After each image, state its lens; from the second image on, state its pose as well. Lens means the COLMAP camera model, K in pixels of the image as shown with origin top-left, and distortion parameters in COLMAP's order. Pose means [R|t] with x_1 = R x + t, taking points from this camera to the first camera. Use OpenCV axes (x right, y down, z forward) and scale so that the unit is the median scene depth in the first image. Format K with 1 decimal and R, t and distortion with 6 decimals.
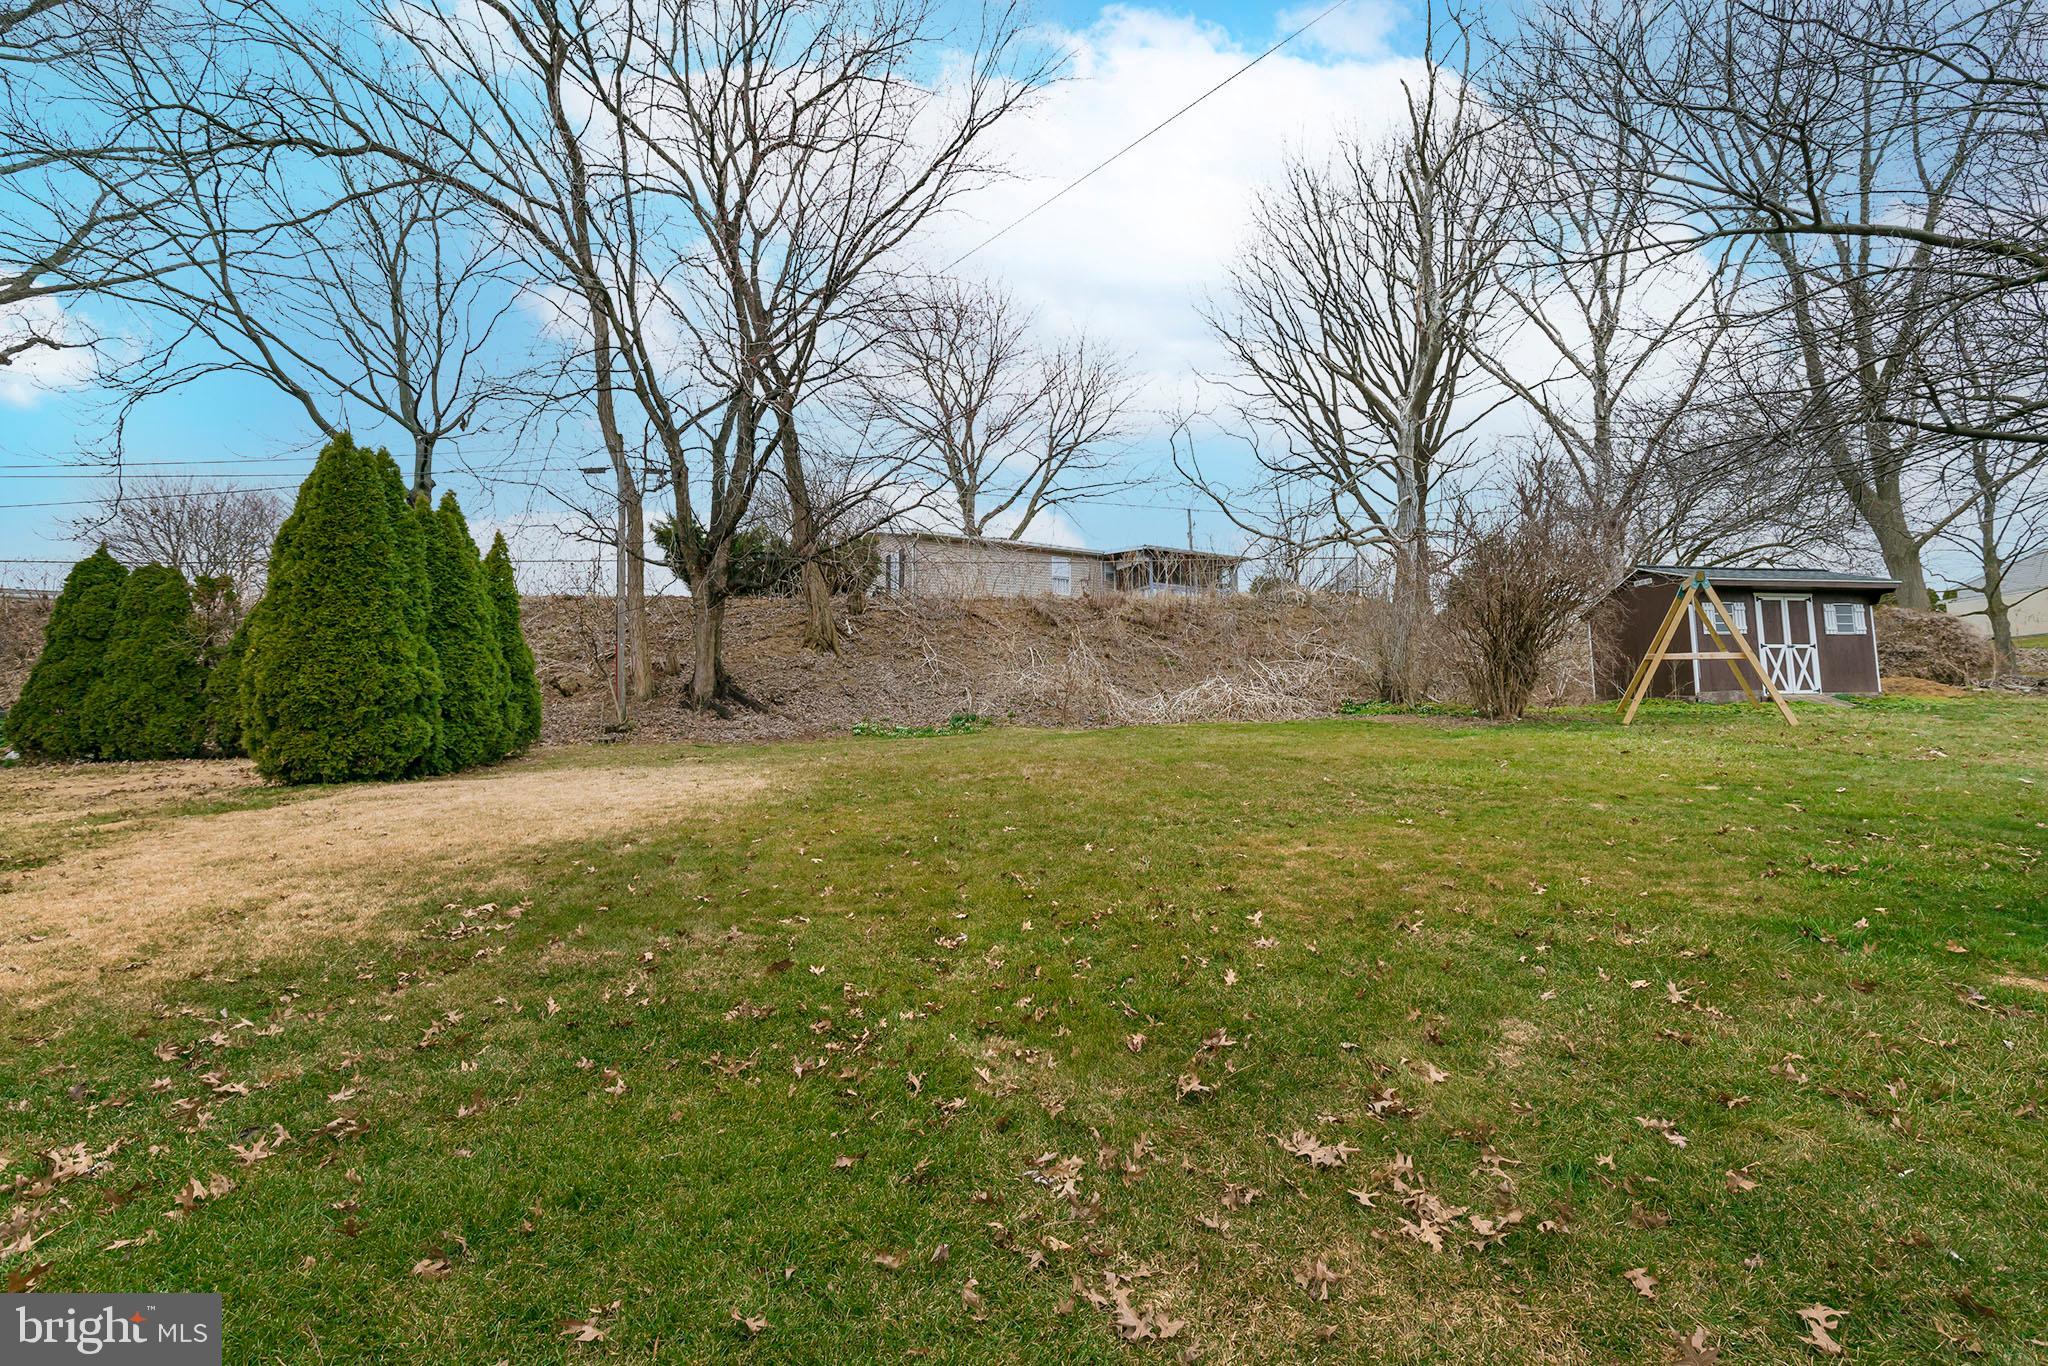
lens RADIAL K [[902.6, 0, 1041.1], [0, 902.6, 658.4], [0, 0, 1]] dist [0.003218, 0.000040]
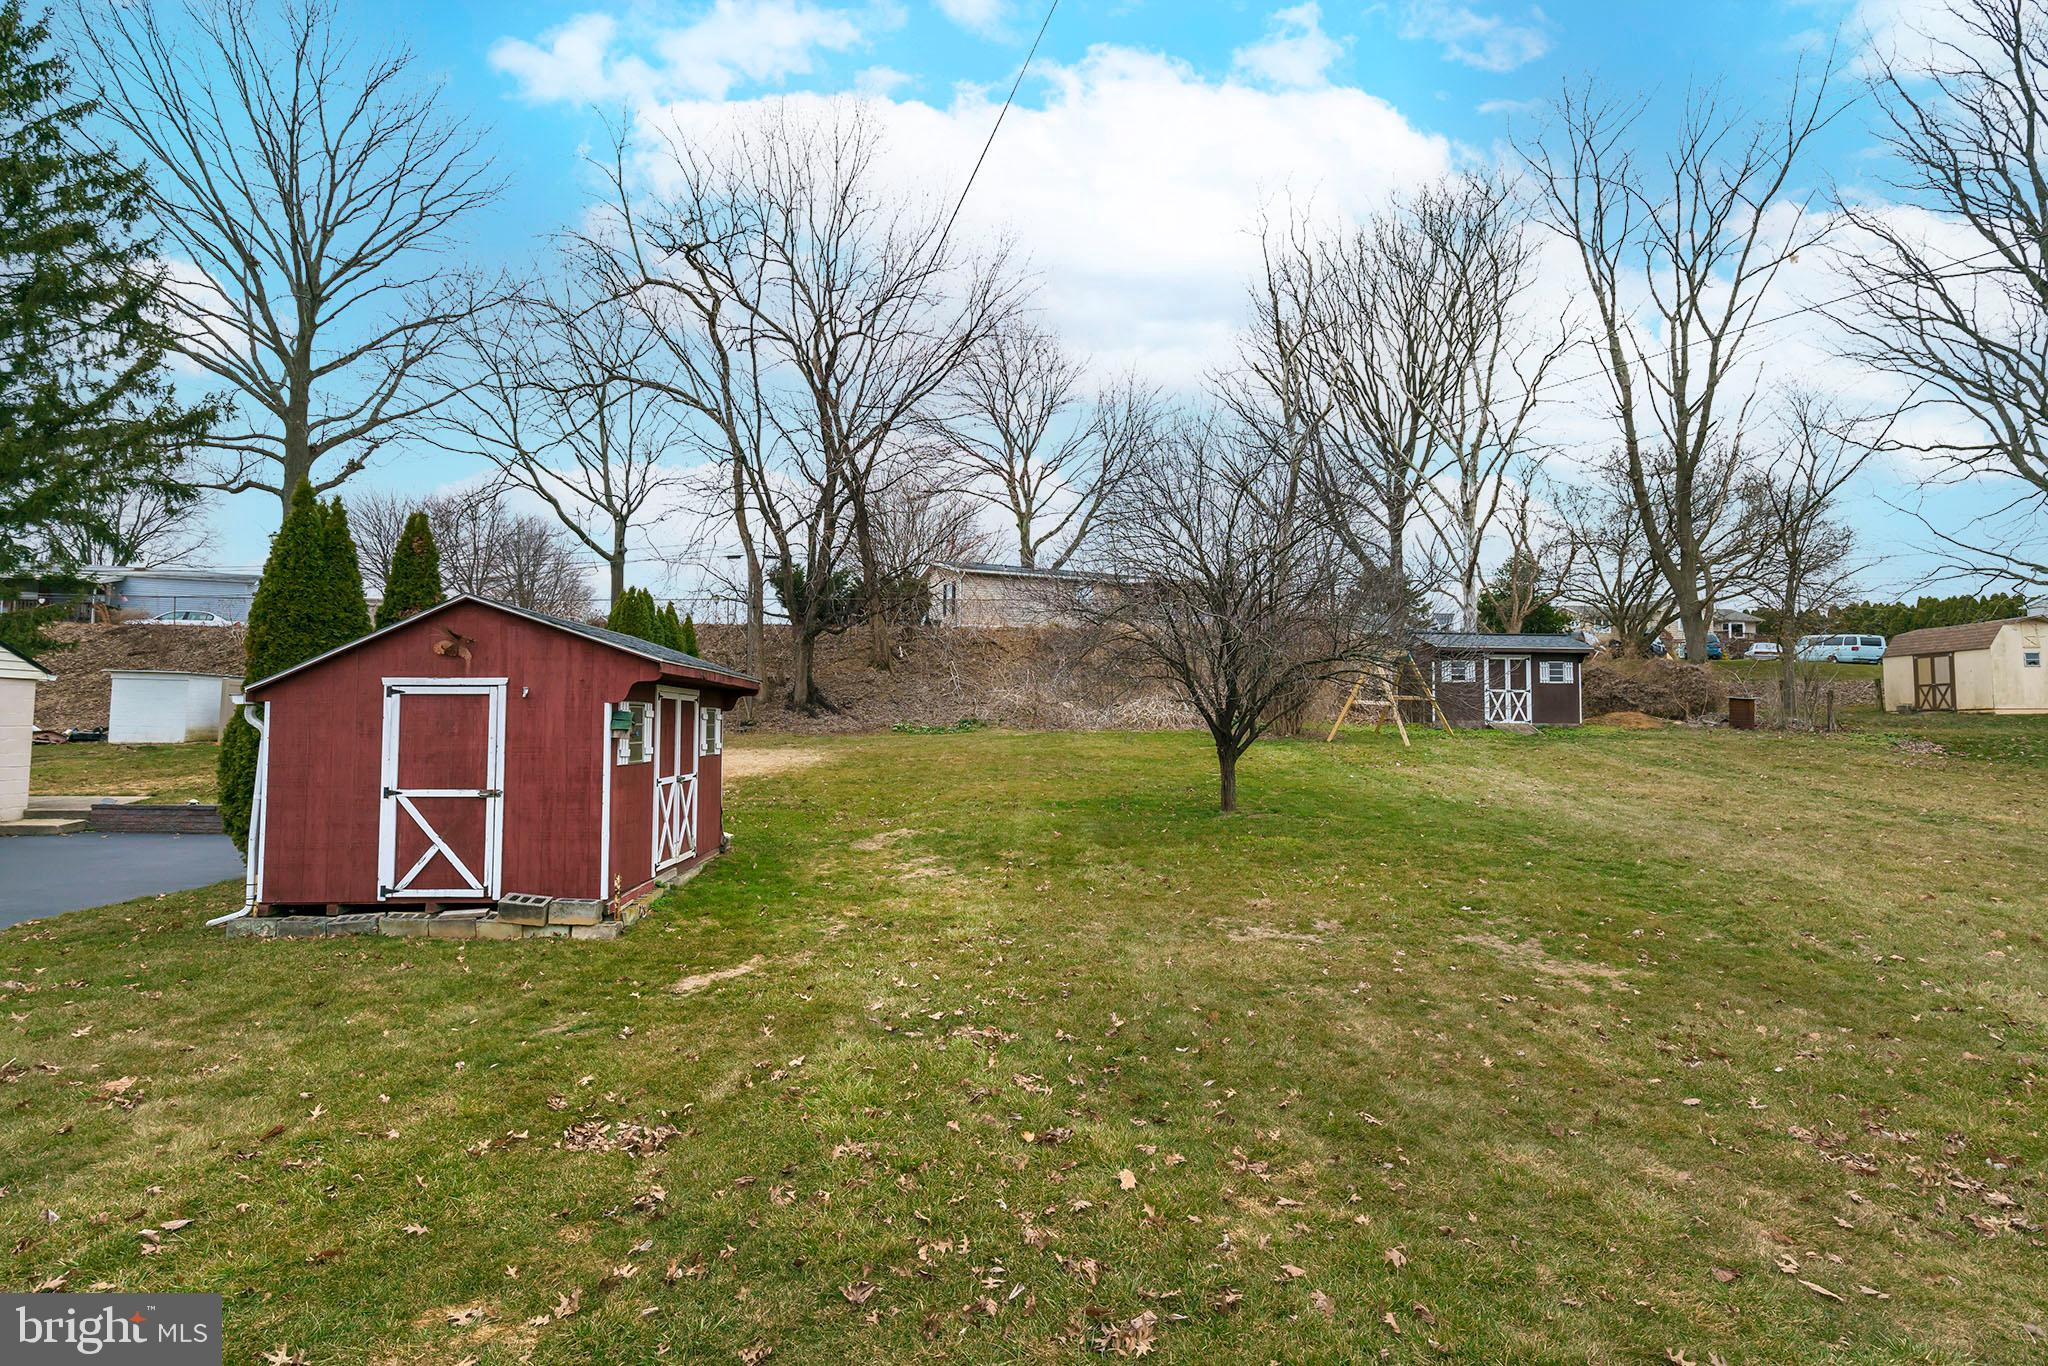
lens RADIAL K [[898.3, 0, 1024.0], [0, 898.3, 683.0], [0, 0, 1]] dist [0.001650, 0.000051]
pose [[0.992254, 0.023922, -0.121900, 0.176428], [-0.018823, 0.998906, 0.042810, -0.058955], [0.122790, -0.040184, 0.991619, -0.434755]]
